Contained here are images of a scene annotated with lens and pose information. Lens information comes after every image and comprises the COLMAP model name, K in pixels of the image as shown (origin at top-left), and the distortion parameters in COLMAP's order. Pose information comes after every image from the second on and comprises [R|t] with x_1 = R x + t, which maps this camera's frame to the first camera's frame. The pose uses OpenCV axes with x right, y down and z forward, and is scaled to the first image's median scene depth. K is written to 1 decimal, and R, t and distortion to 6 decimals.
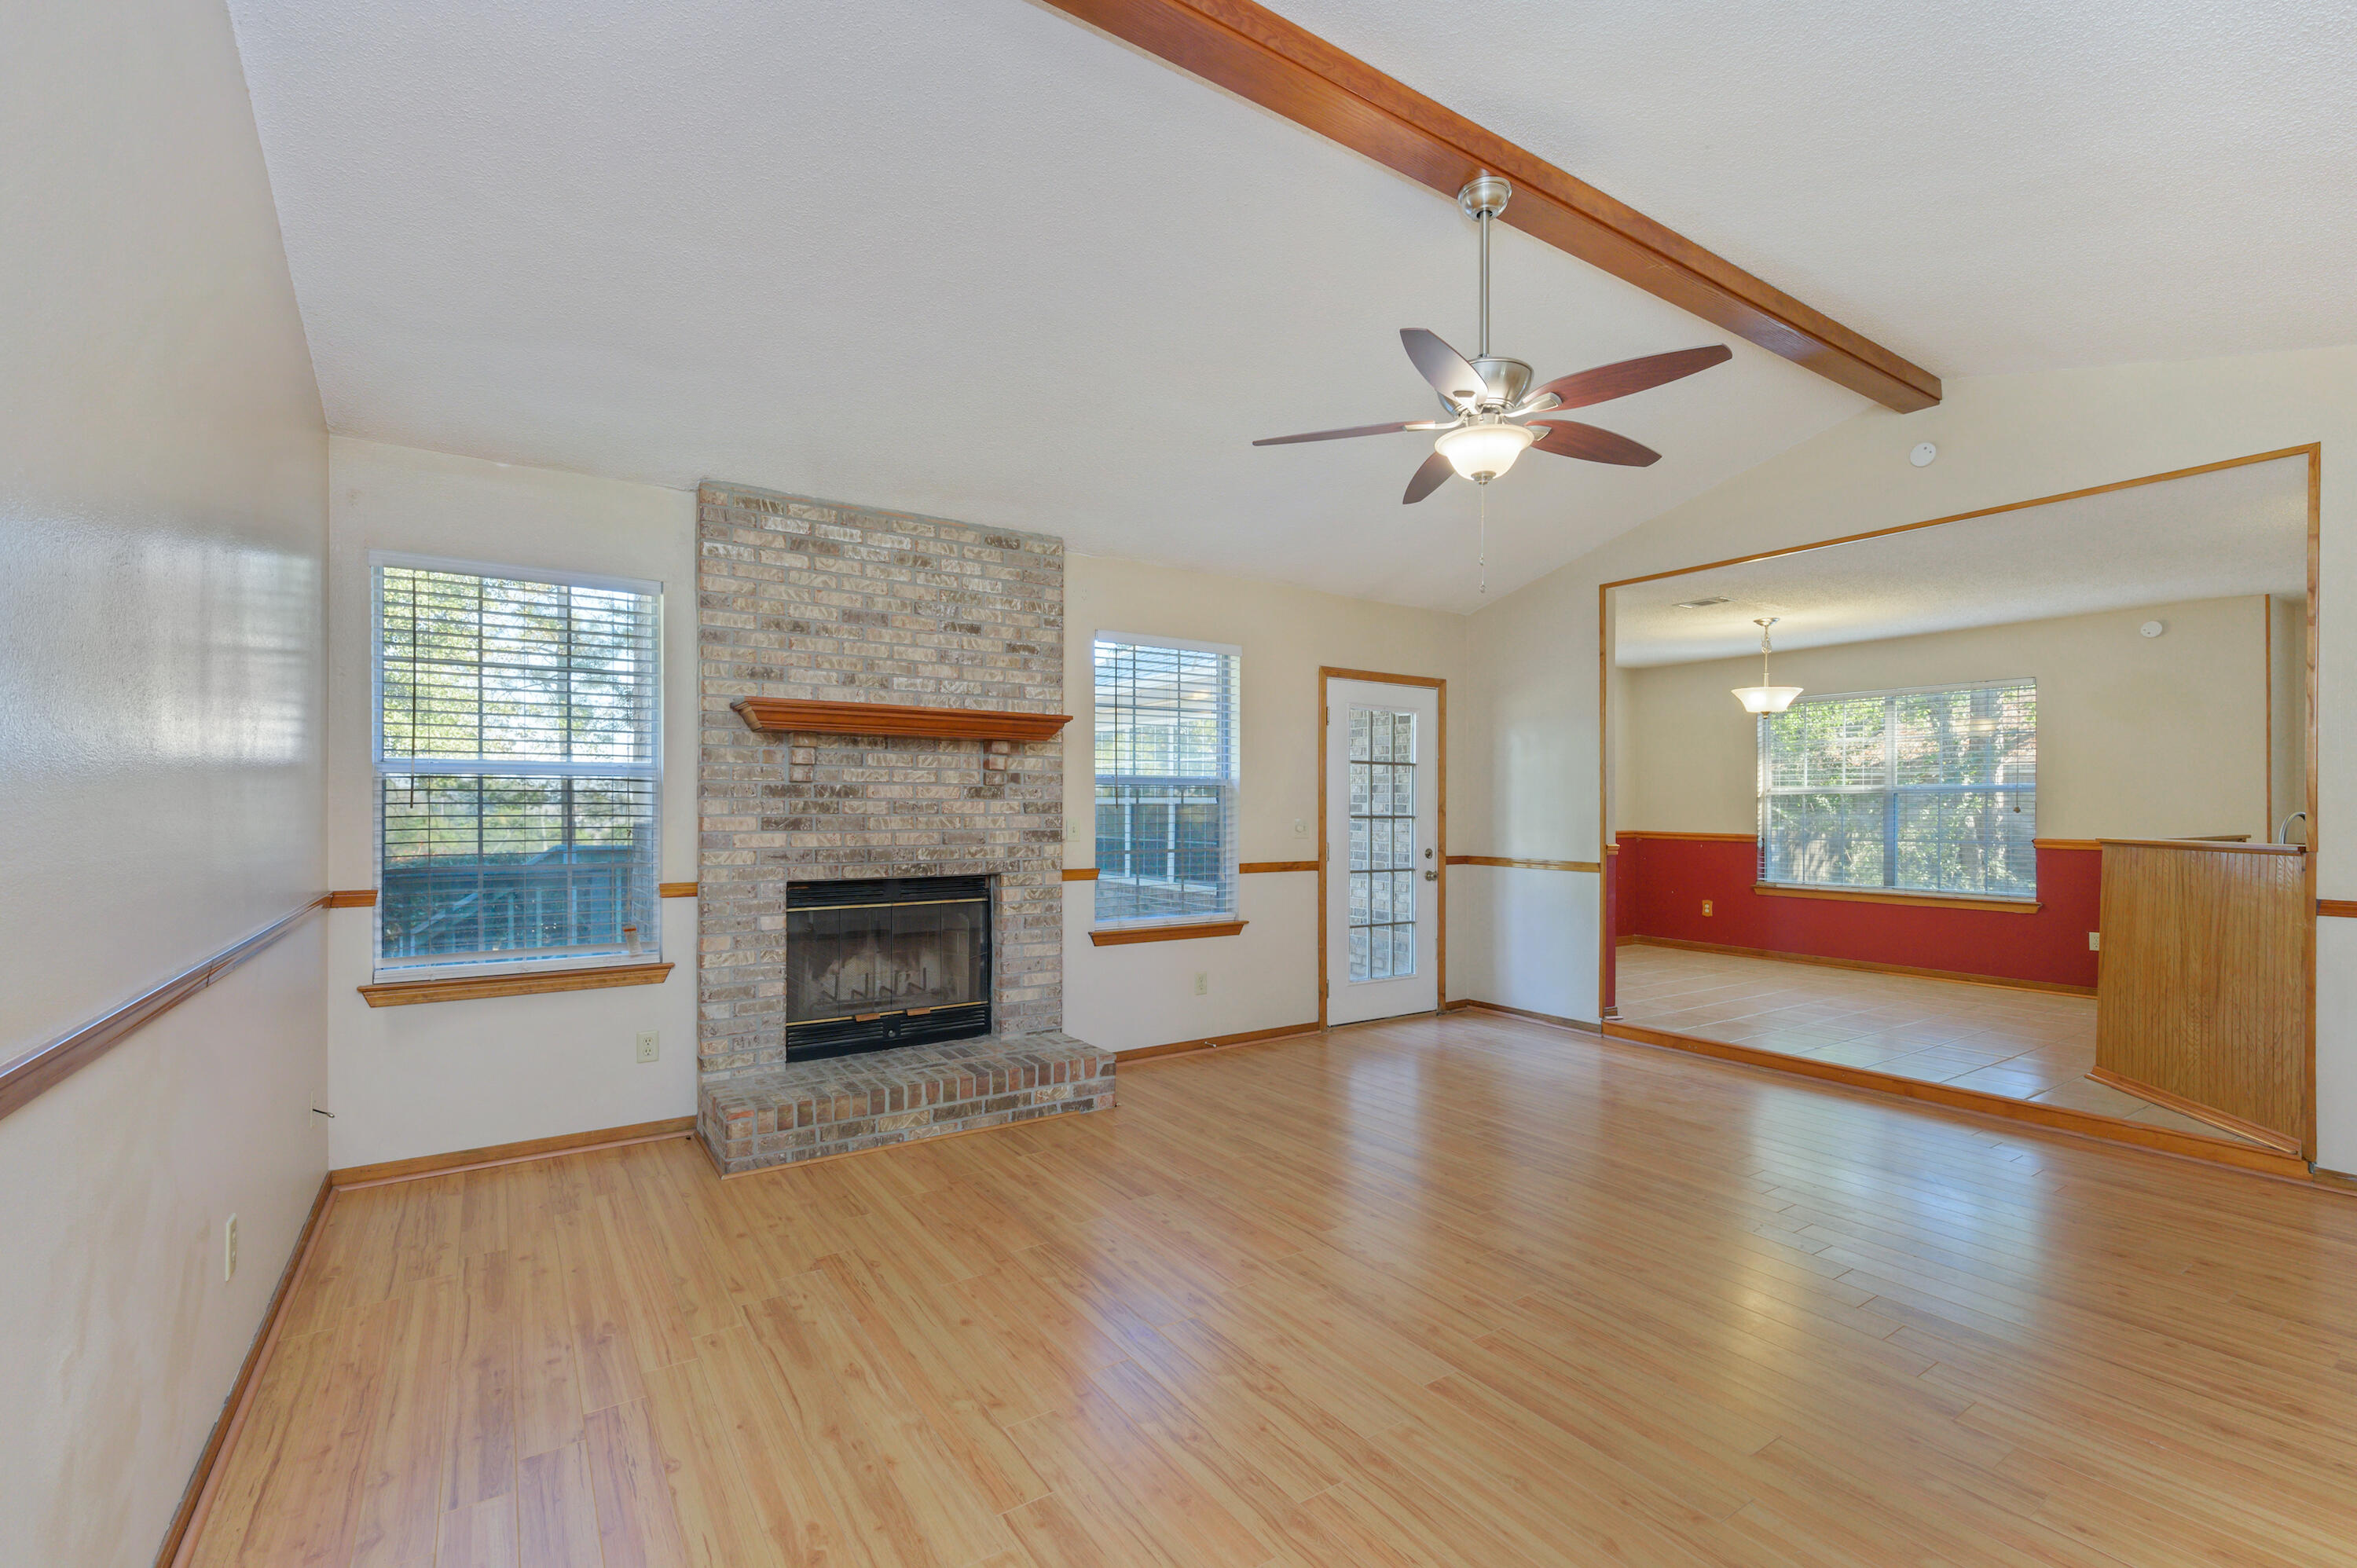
lens RADIAL K [[966.9, 0, 1199.5], [0, 966.9, 803.0], [0, 0, 1]] dist [0.001934, 0.000167]
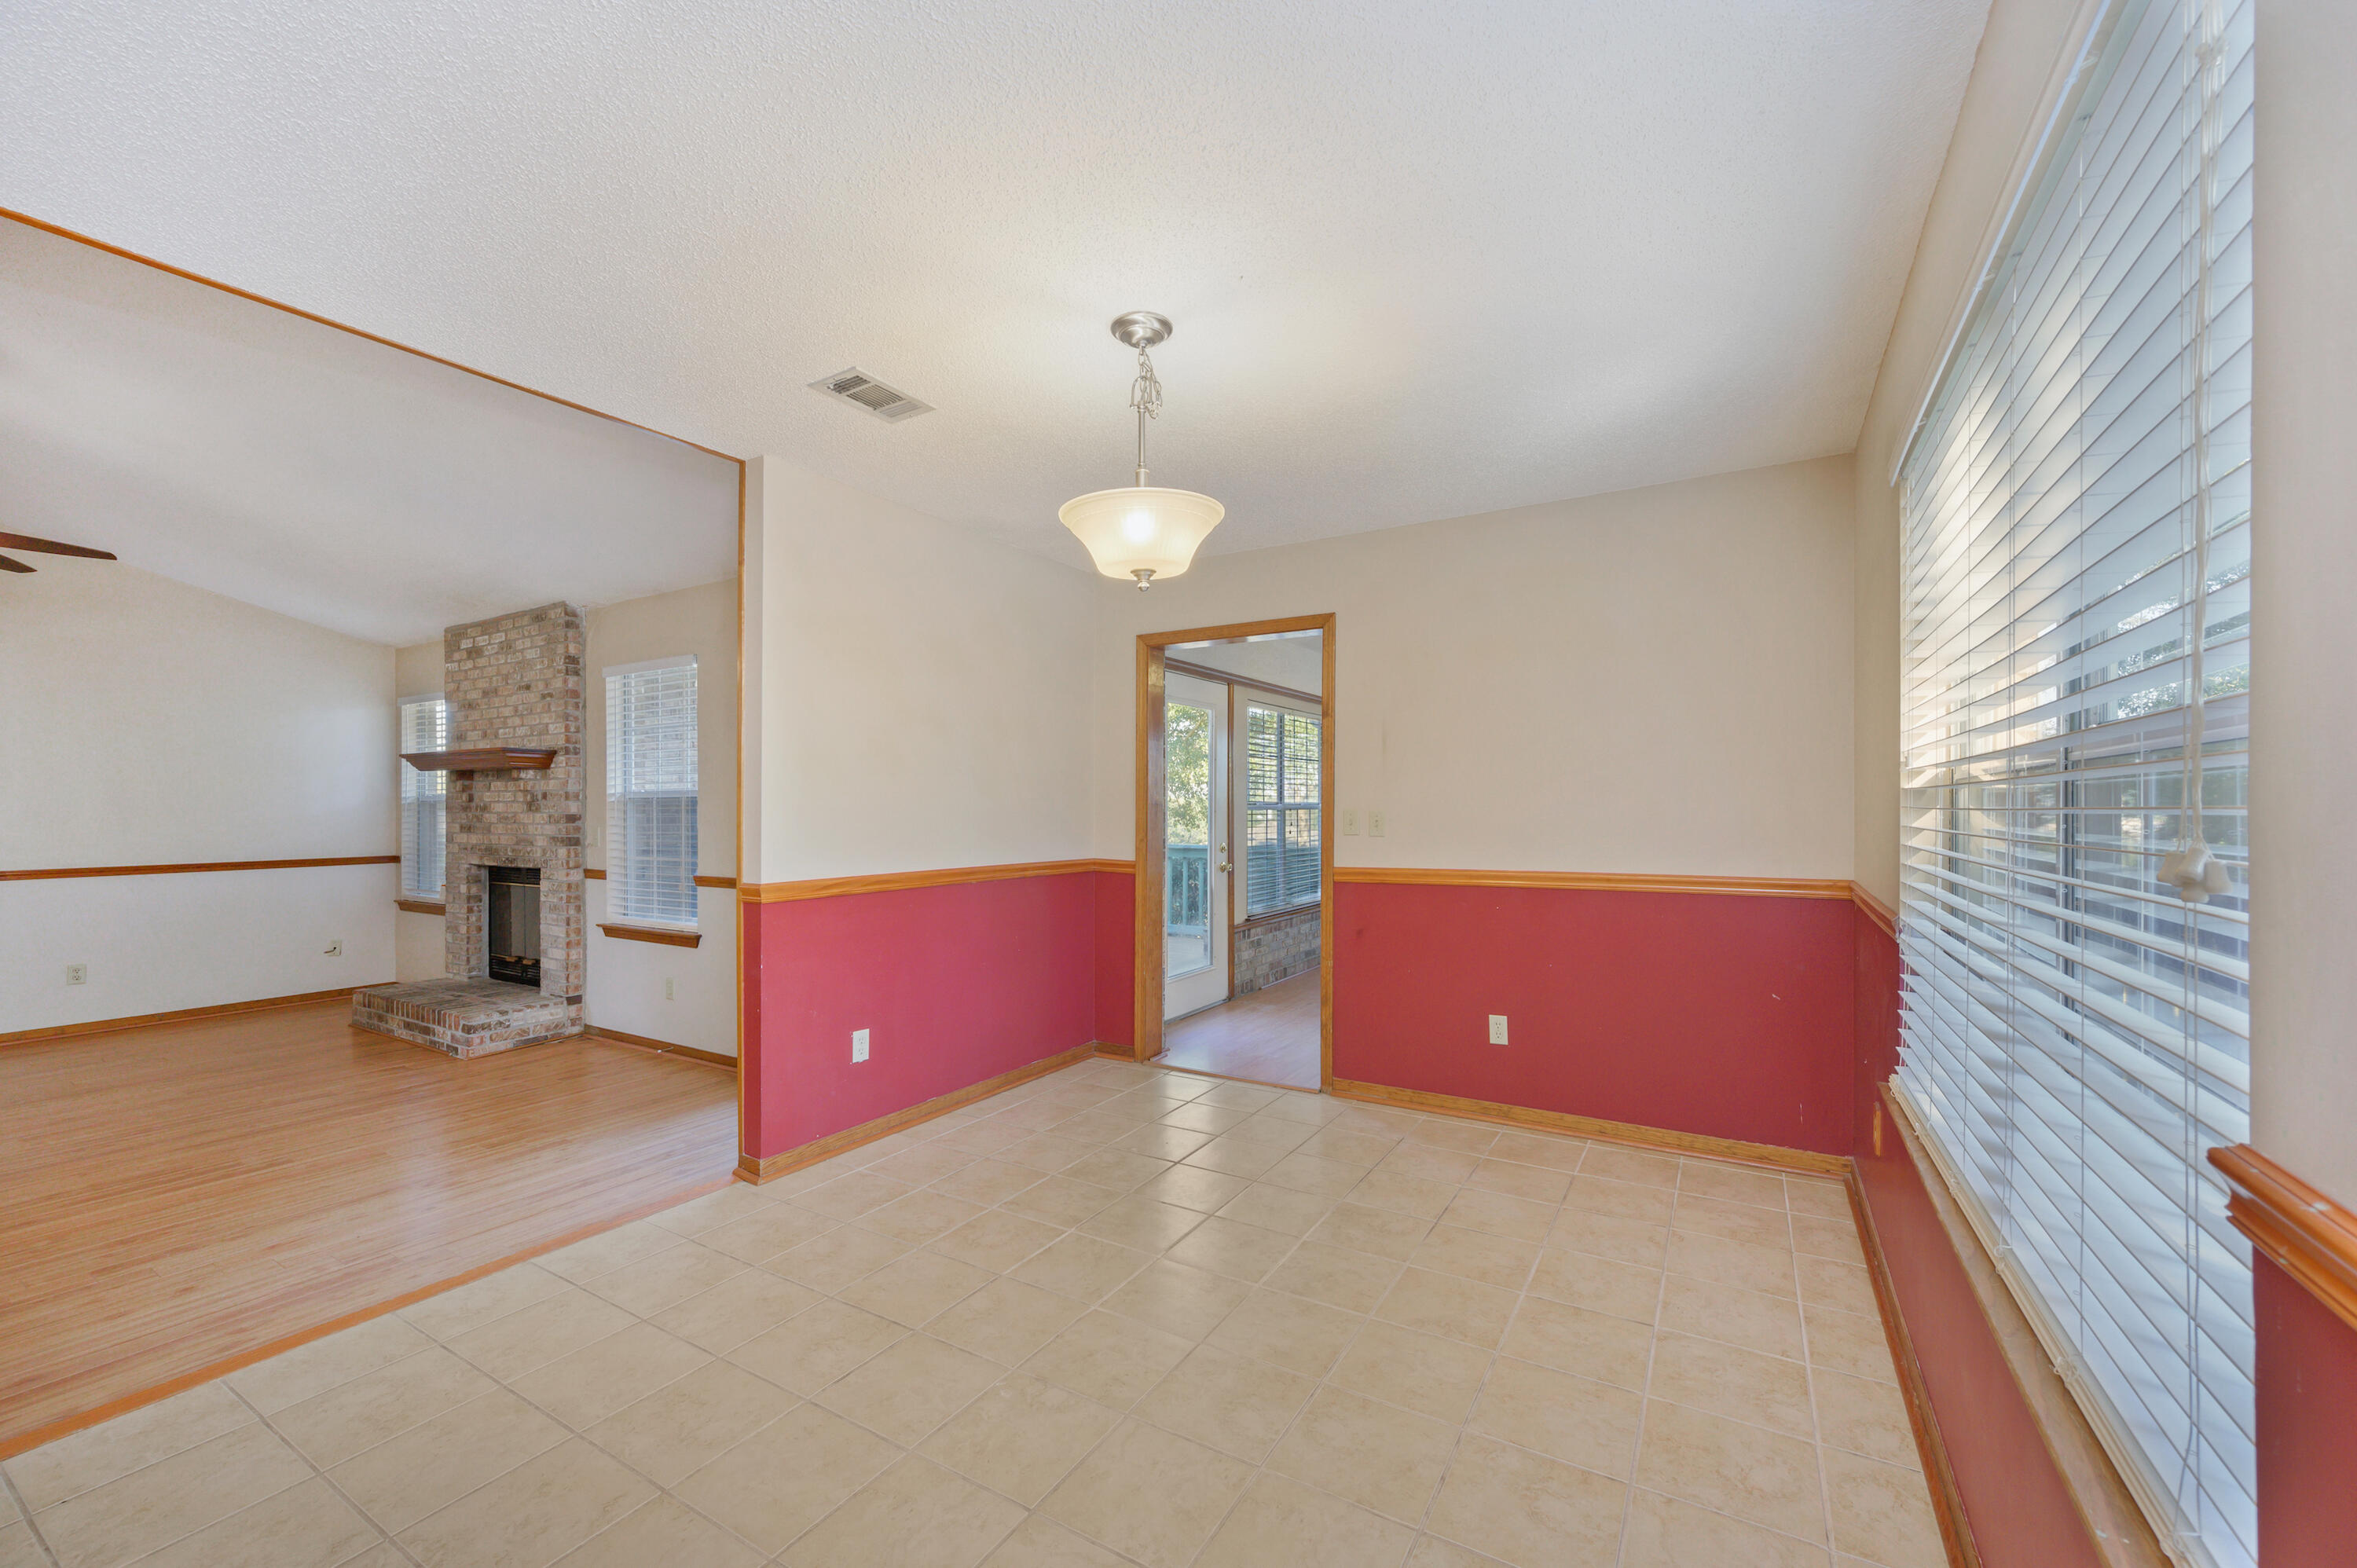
lens RADIAL K [[940.2, 0, 1217.1], [0, 940.2, 800.0], [0, 0, 1]] dist [-0.003219, 0.001361]
pose [[0.446428, -0.007167, -0.894791, 1.447080], [0.011083, 0.999936, -0.002479, -0.007709], [0.894751, -0.008810, 0.446479, 1.339972]]
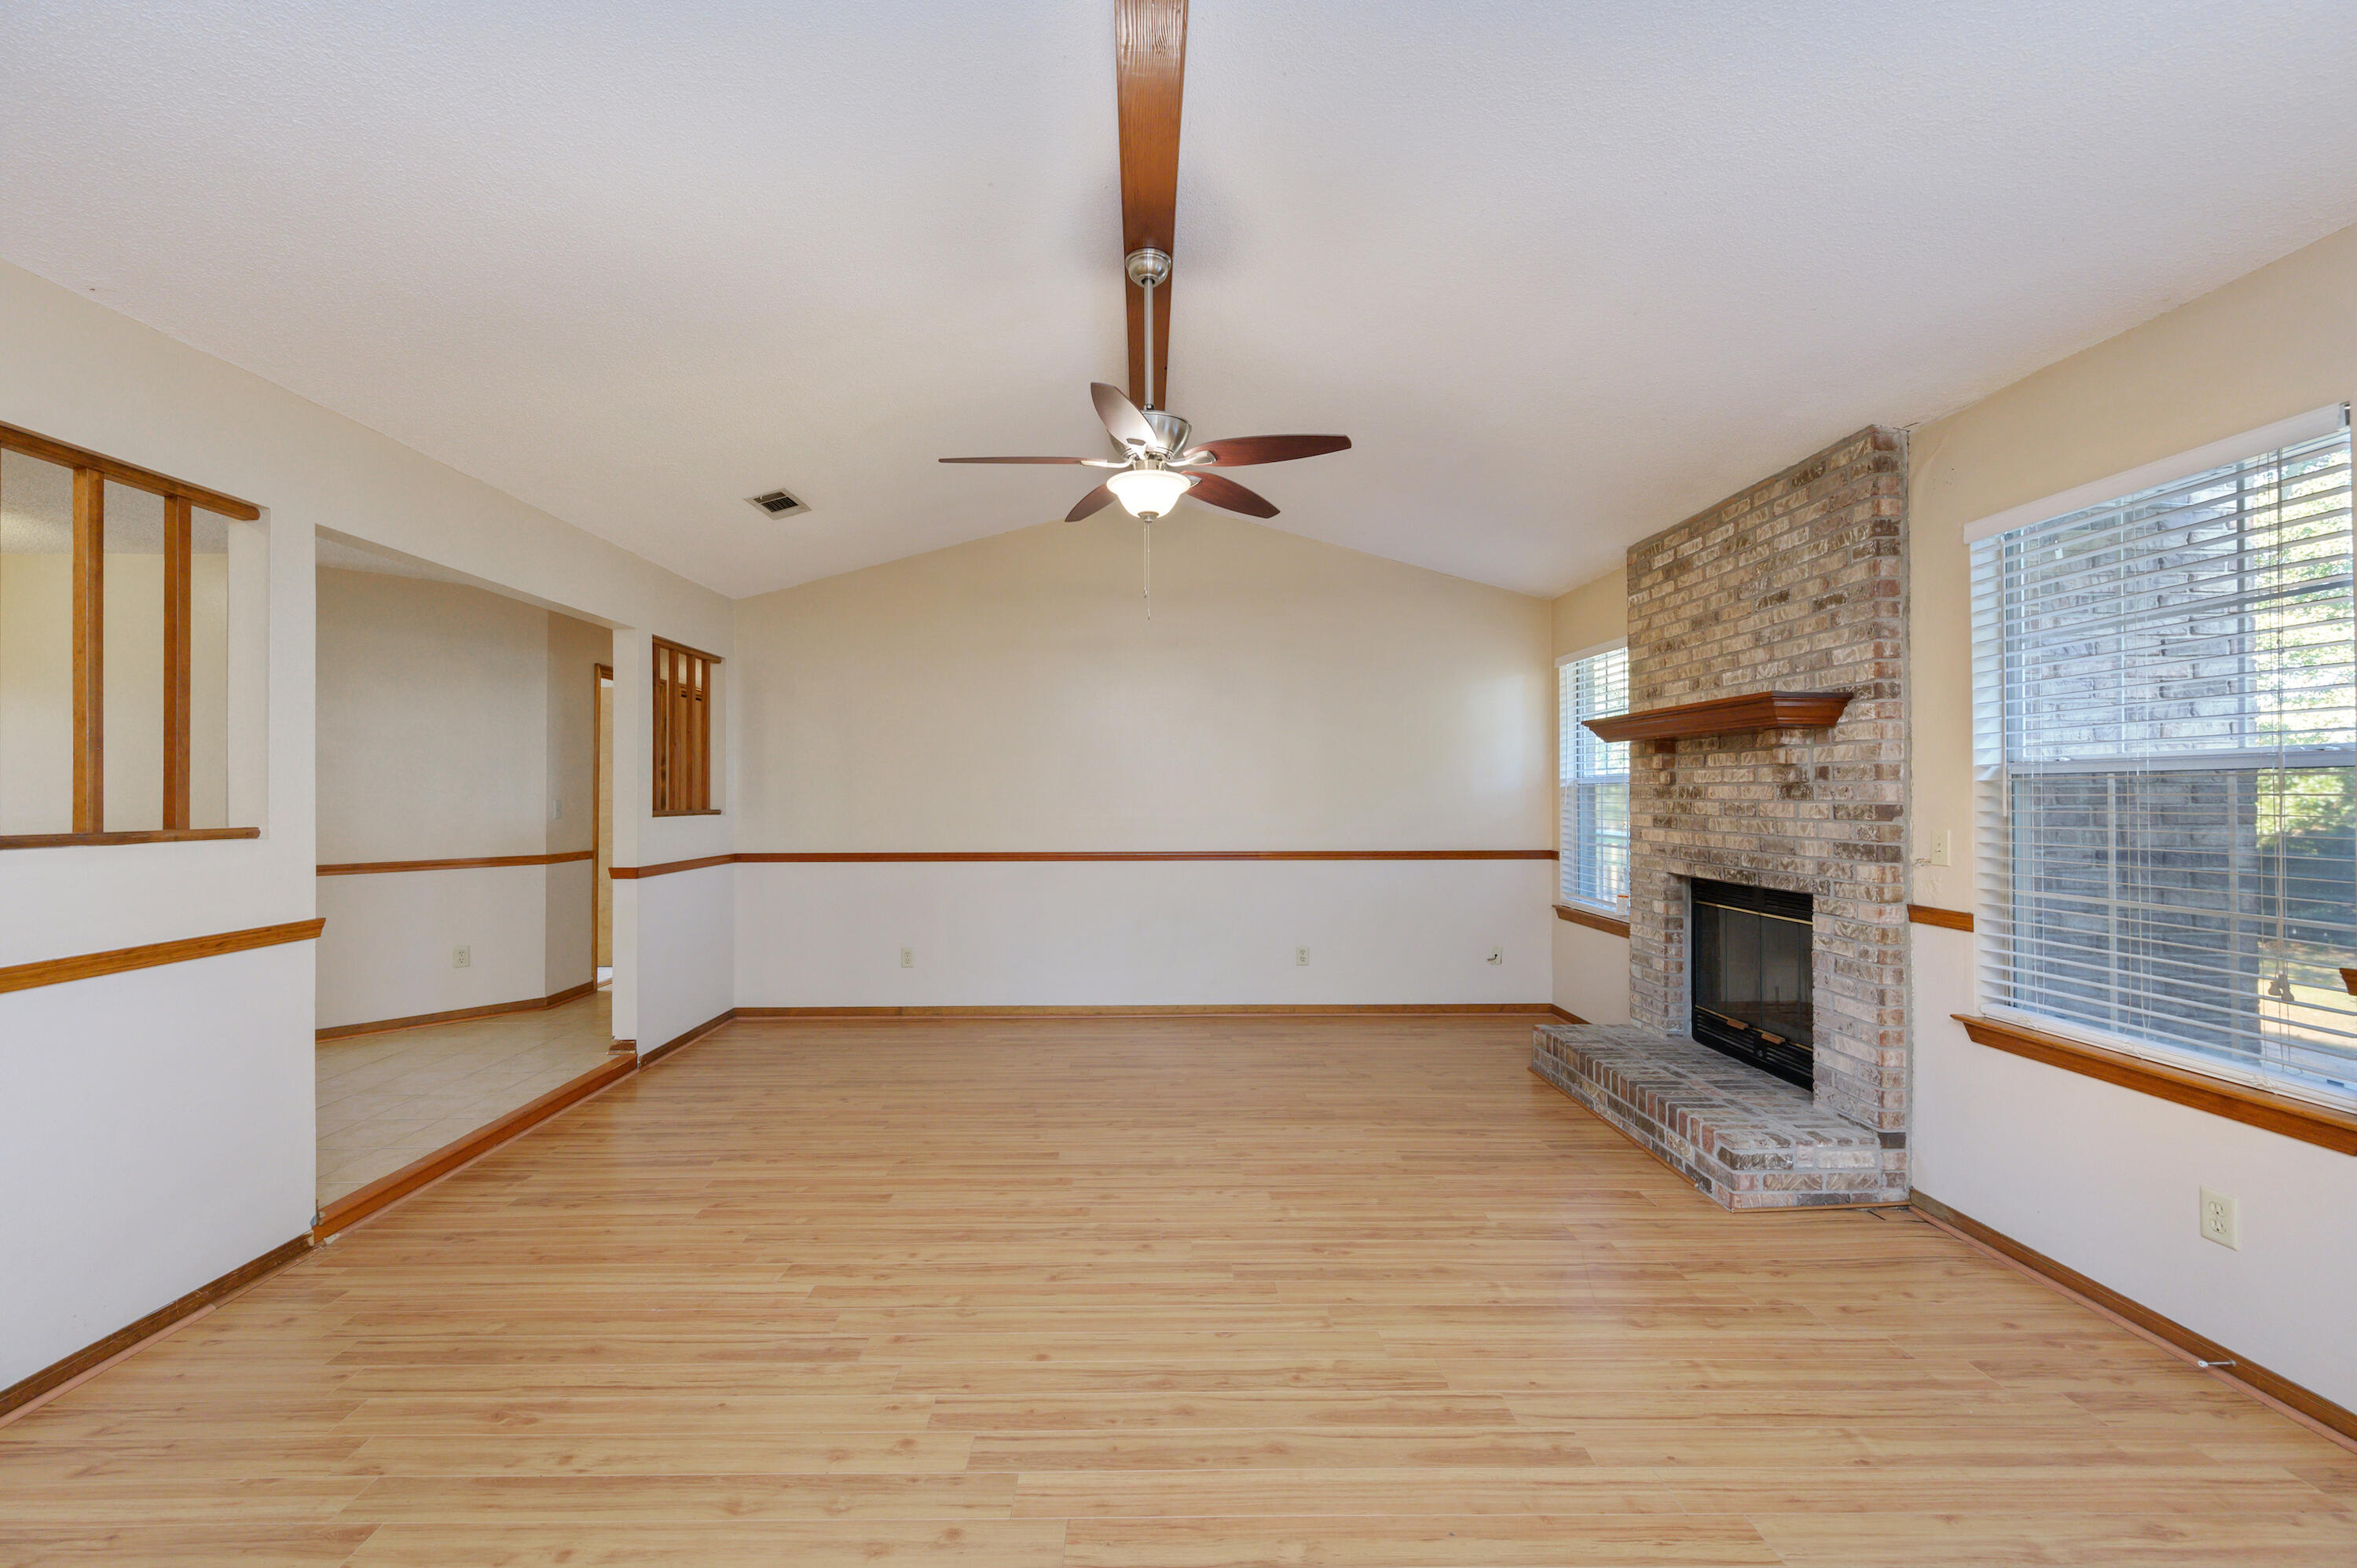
lens RADIAL K [[940.2, 0, 1157.0], [0, 940.2, 783.8], [0, 0, 1]] dist [-0.003219, 0.001361]
pose [[-0.531984, -0.009662, -0.846699, 0.776000], [0.004293, 0.999891, -0.014108, -0.009553], [0.846744, -0.011140, -0.531884, 1.020316]]
